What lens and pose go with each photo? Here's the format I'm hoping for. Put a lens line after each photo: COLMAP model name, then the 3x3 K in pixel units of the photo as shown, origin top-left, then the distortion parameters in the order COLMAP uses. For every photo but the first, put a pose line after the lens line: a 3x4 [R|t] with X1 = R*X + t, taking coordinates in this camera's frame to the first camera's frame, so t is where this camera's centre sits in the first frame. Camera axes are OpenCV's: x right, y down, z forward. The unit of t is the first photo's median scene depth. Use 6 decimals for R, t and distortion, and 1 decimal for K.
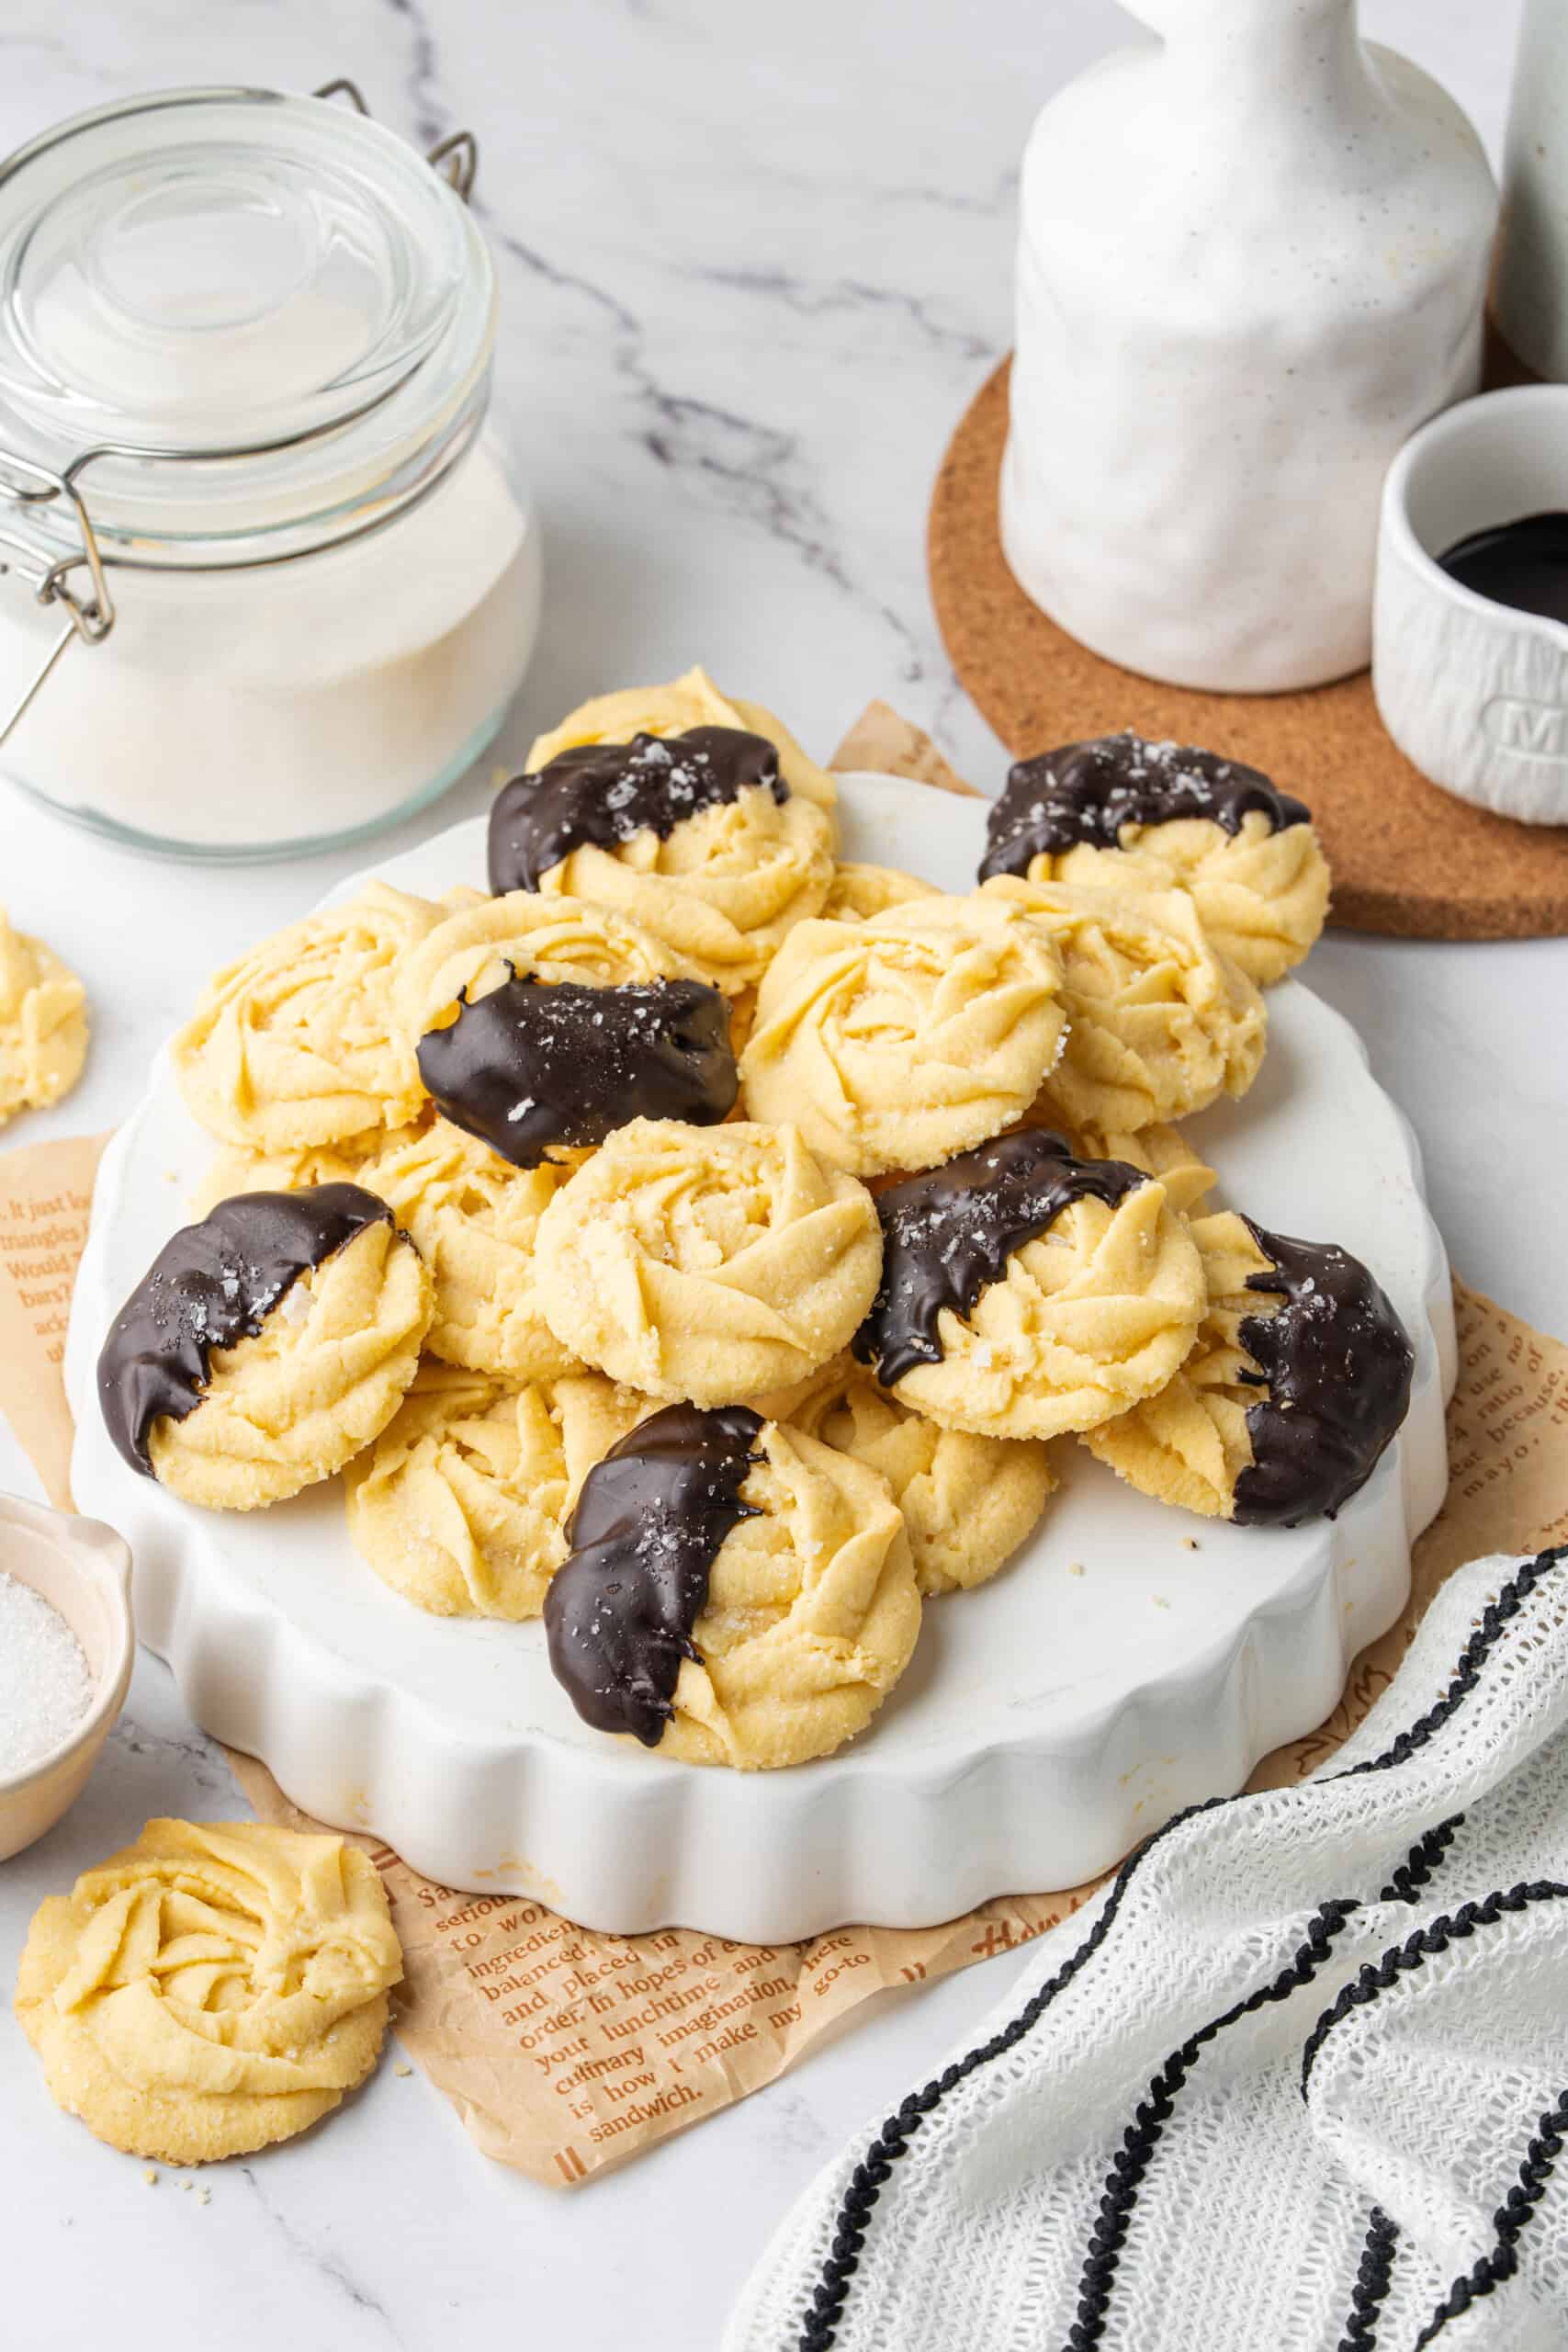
lens RADIAL K [[7017.9, 0, 784.0], [0, 7017.9, 1176.0], [0, 0, 1]] dist [0.027716, 0.509959]
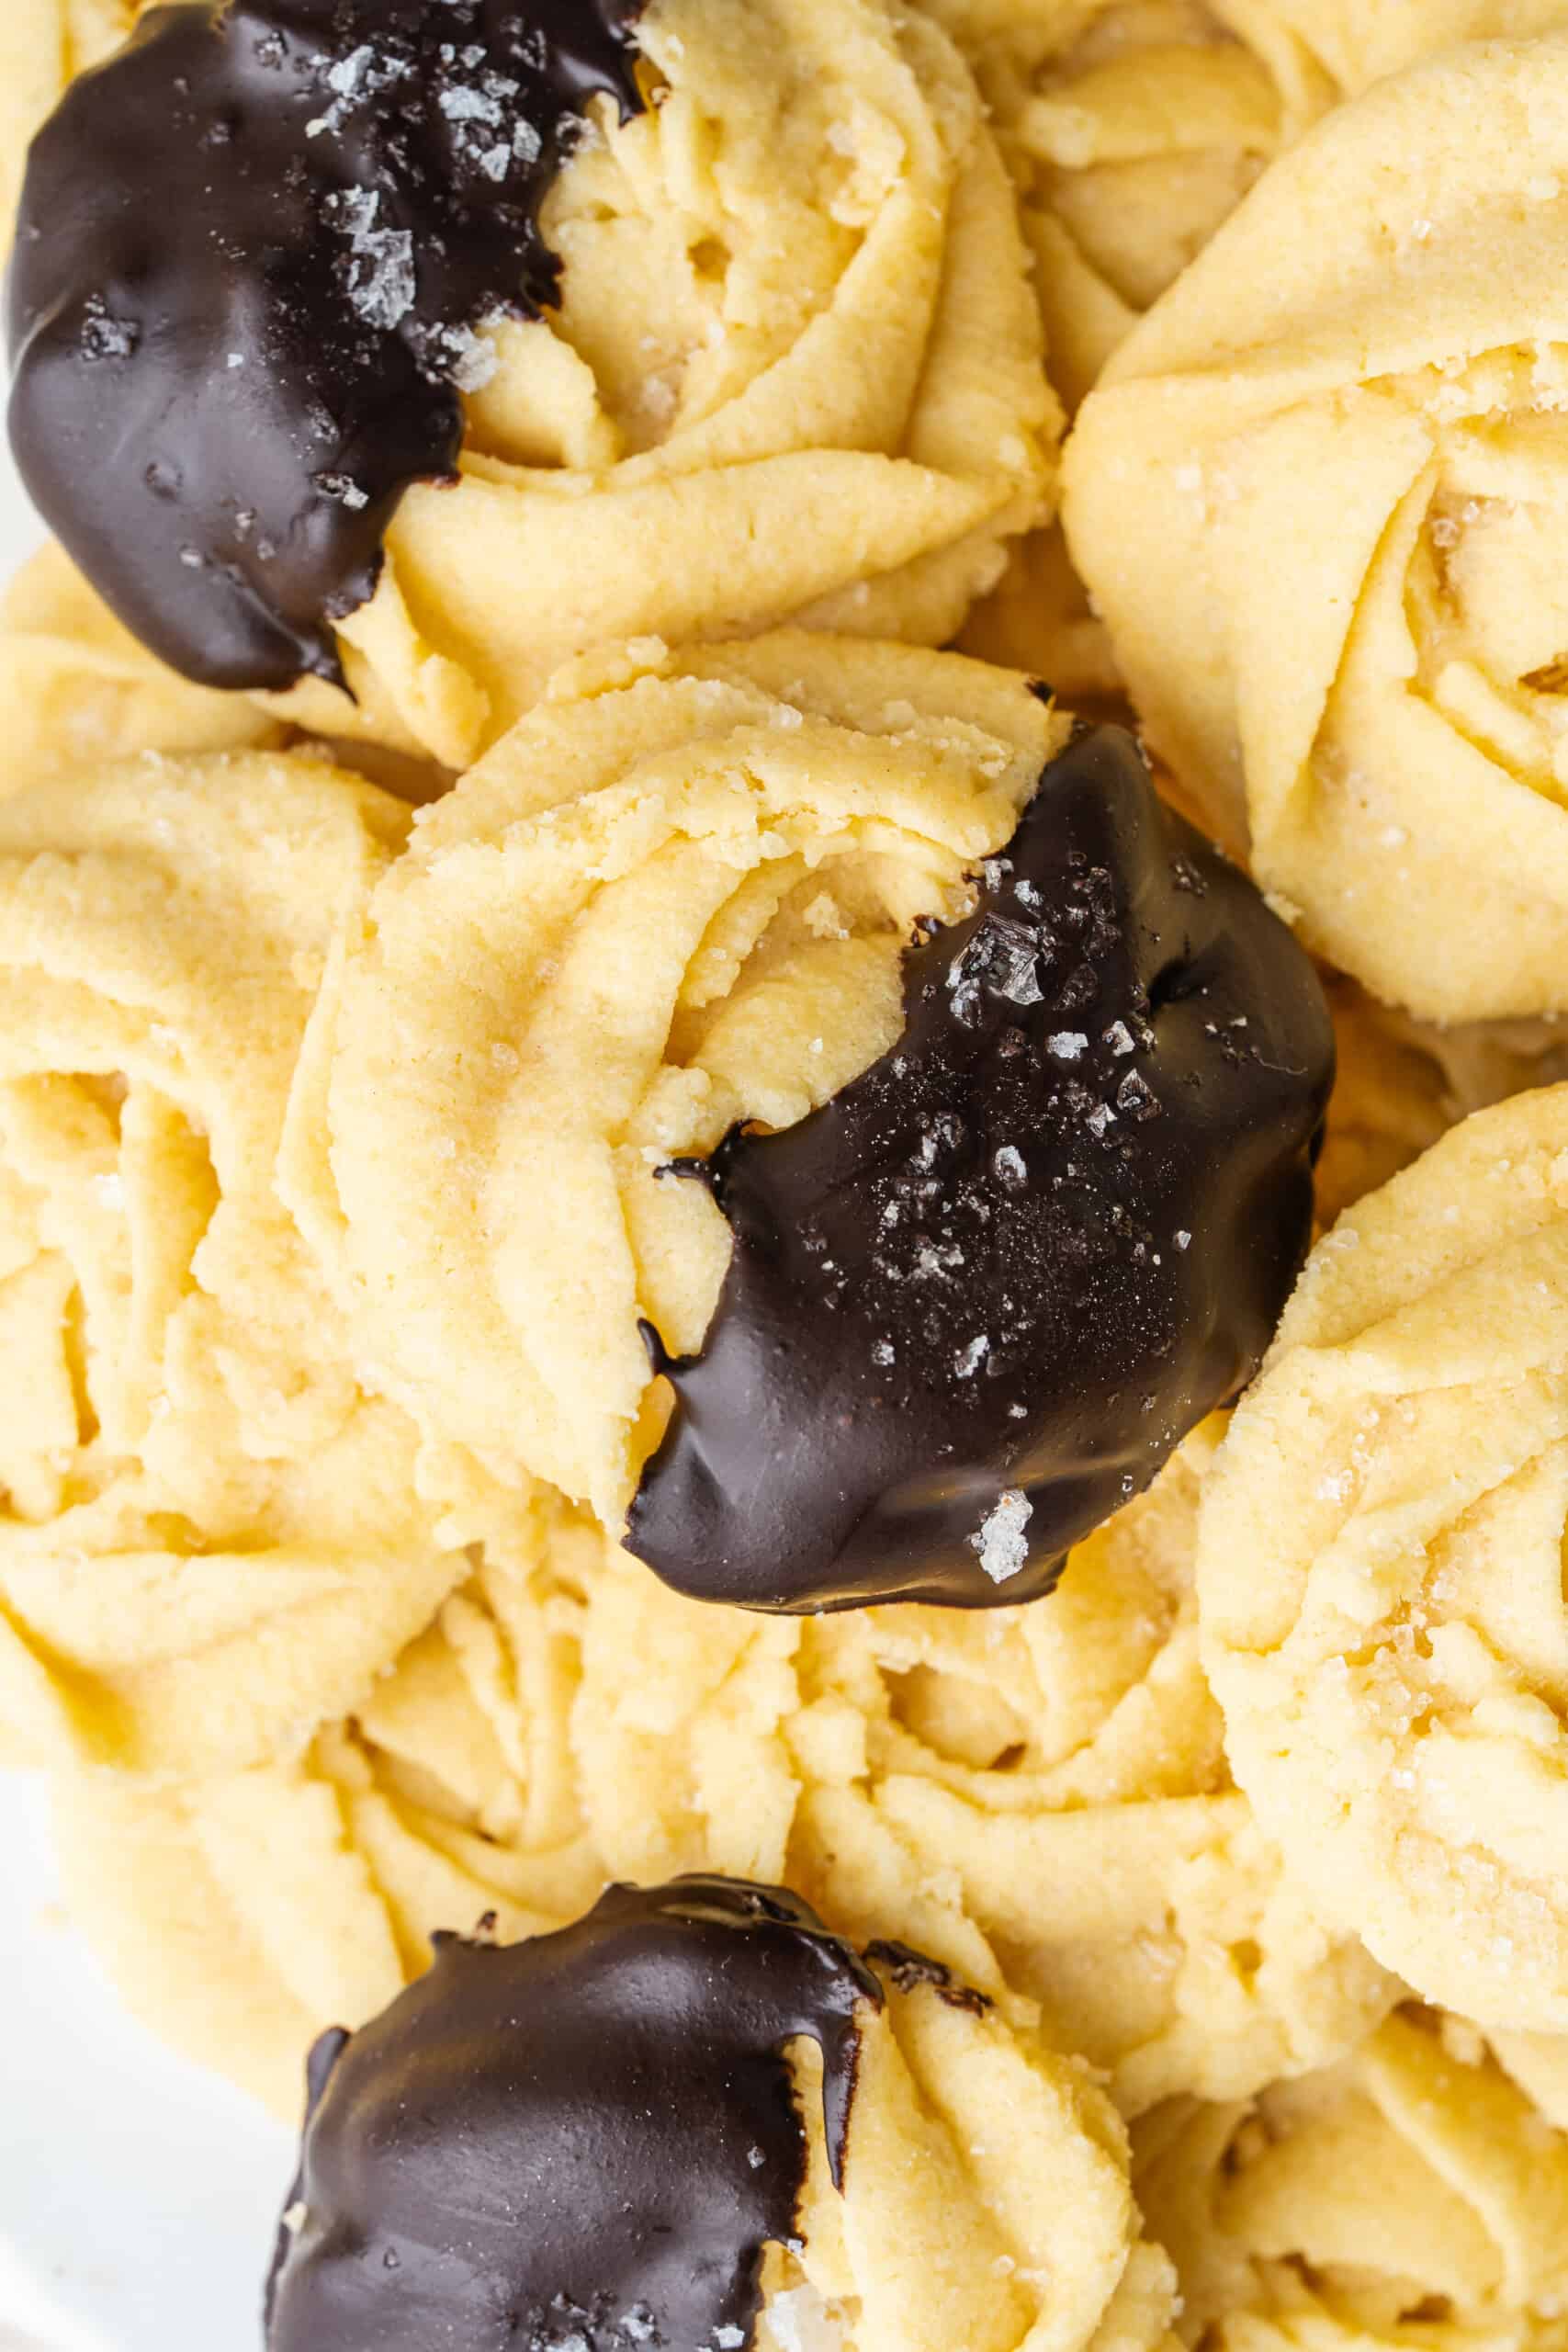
lens RADIAL K [[7017.9, 0, 784.0], [0, 7017.9, 1176.0], [0, 0, 1]] dist [0.027716, 0.509959]
pose [[0.800715, -0.592832, 0.086059, -0.066207], [0.402908, 0.639272, 0.654978, -0.253835], [-0.443307, -0.489777, 0.750731, 0.766981]]
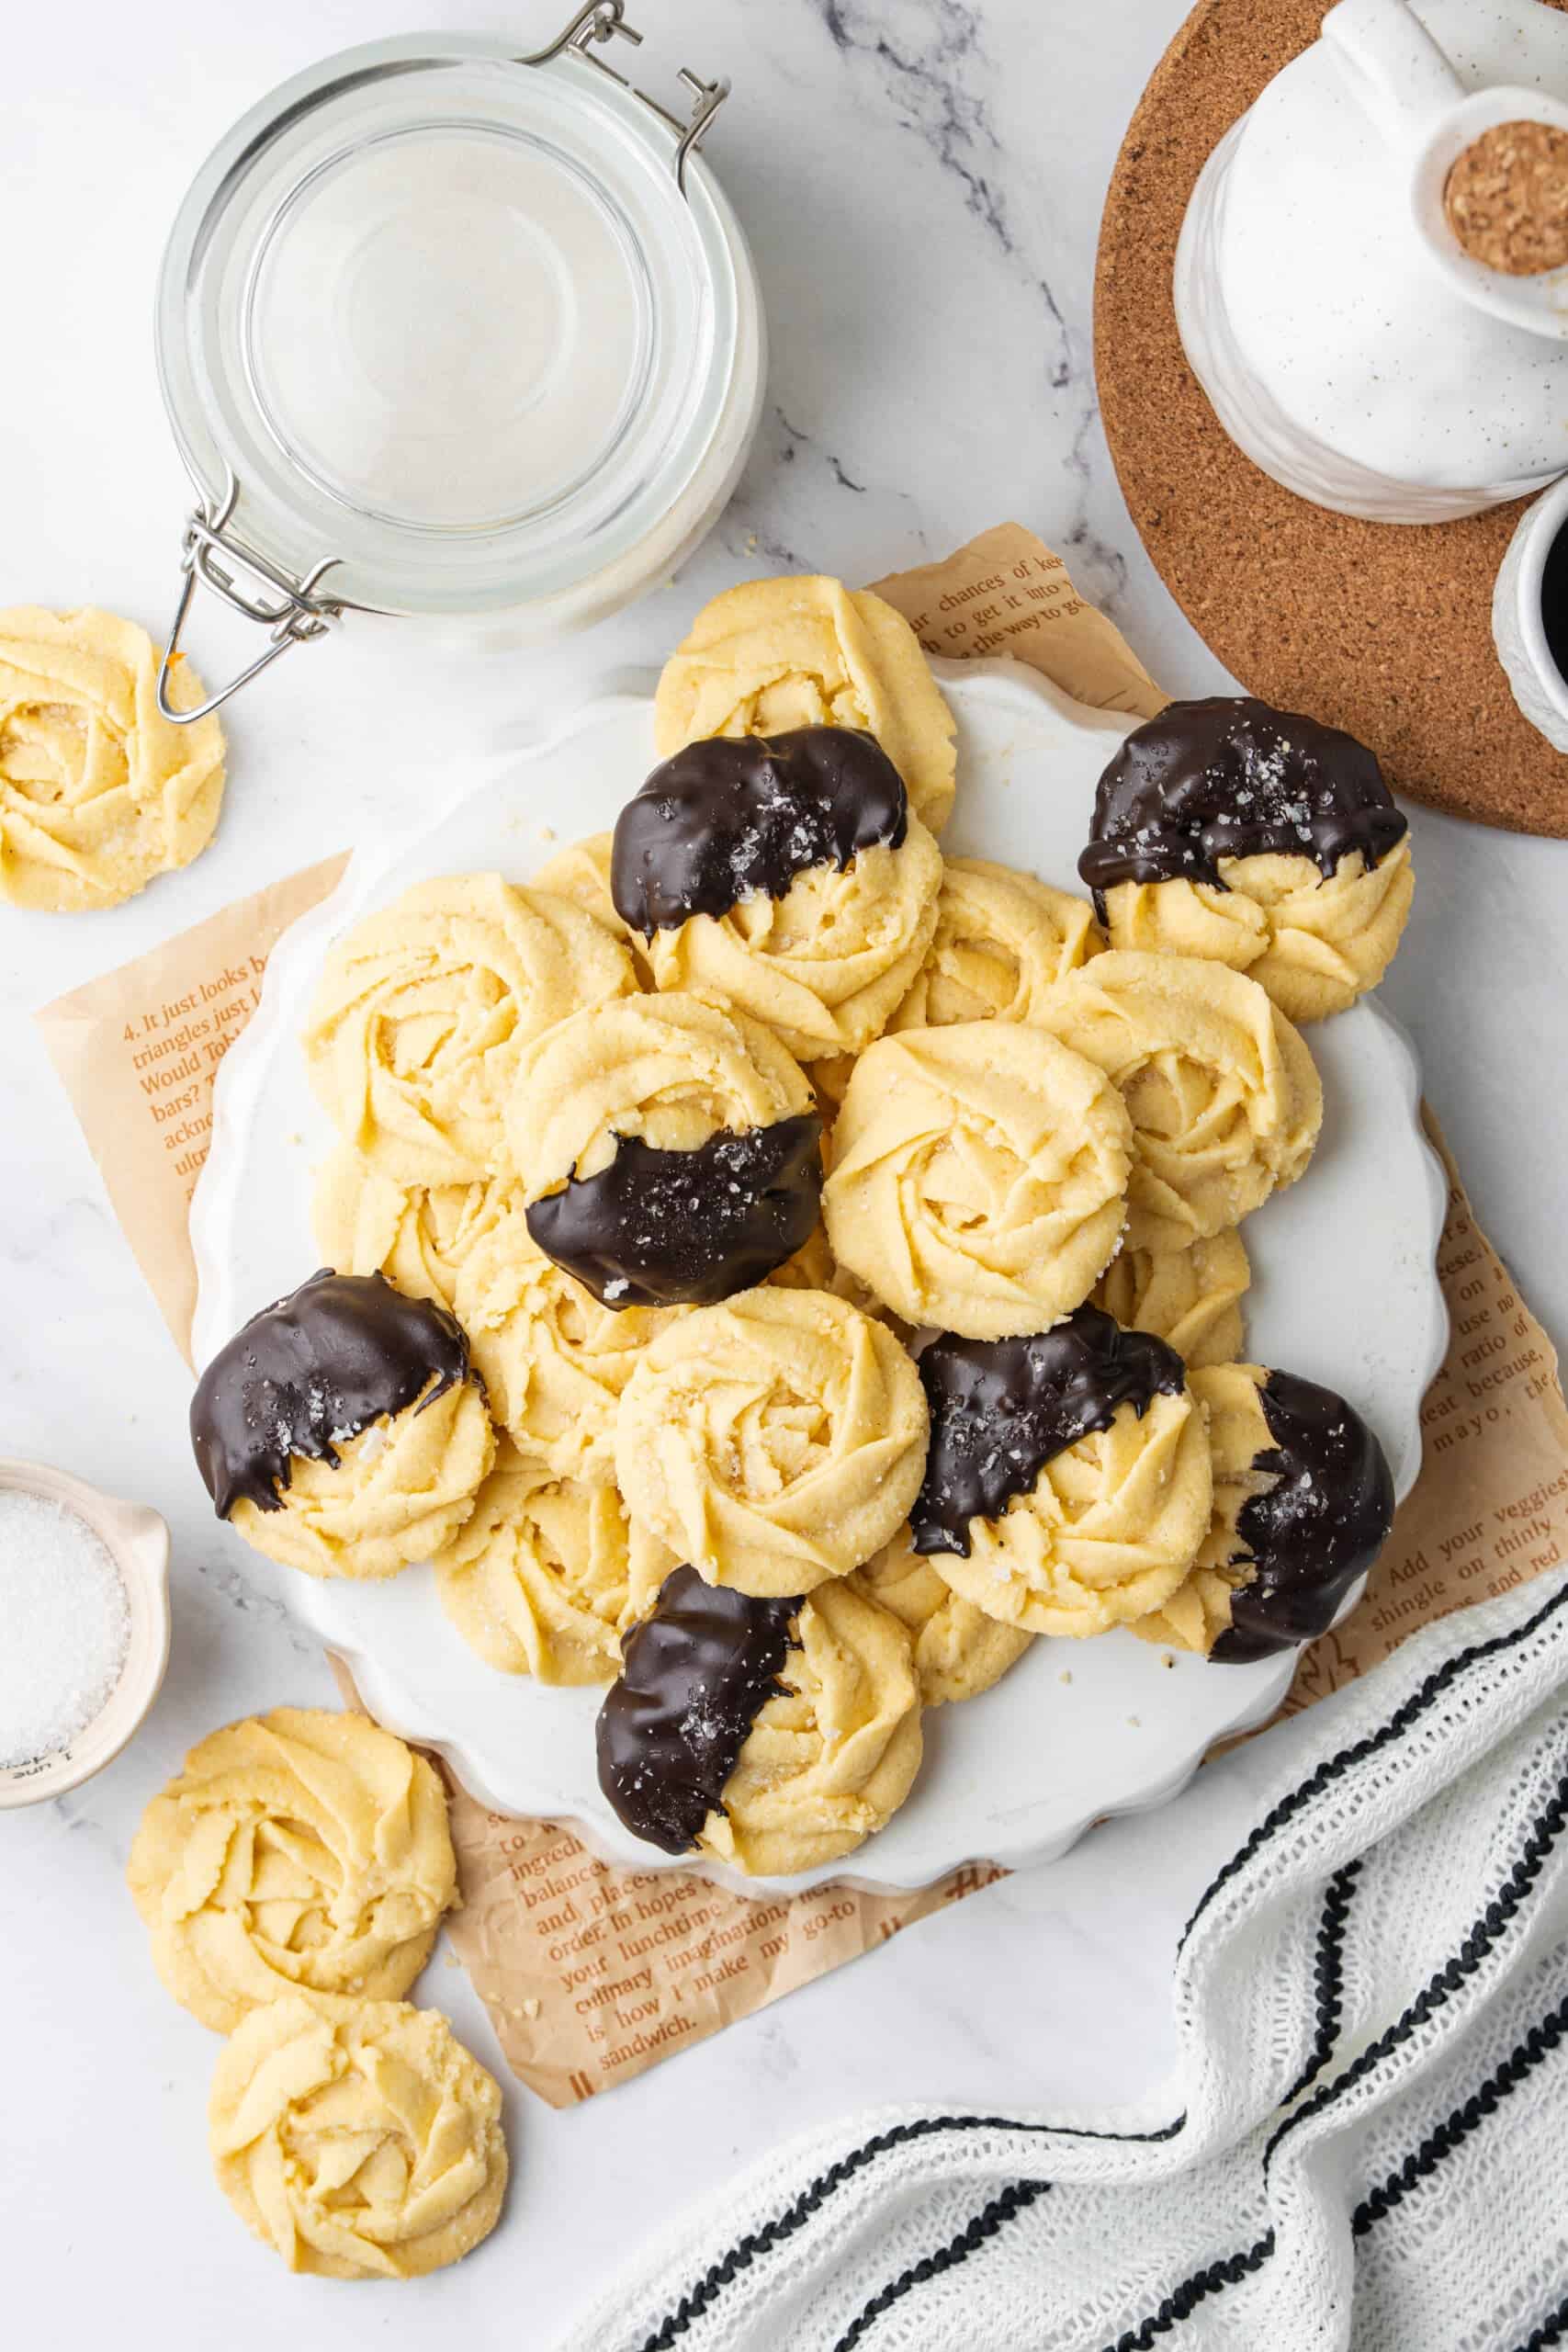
lens RADIAL K [[7017.9, 0, 784.0], [0, 7017.9, 1176.0], [0, 0, 1]] dist [0.027716, 0.509959]
pose [[0.994443, 0.100467, 0.031457, -0.048279], [-0.094390, 0.718543, 0.689047, -0.789026], [0.046623, -0.688187, 0.724034, 0.225622]]
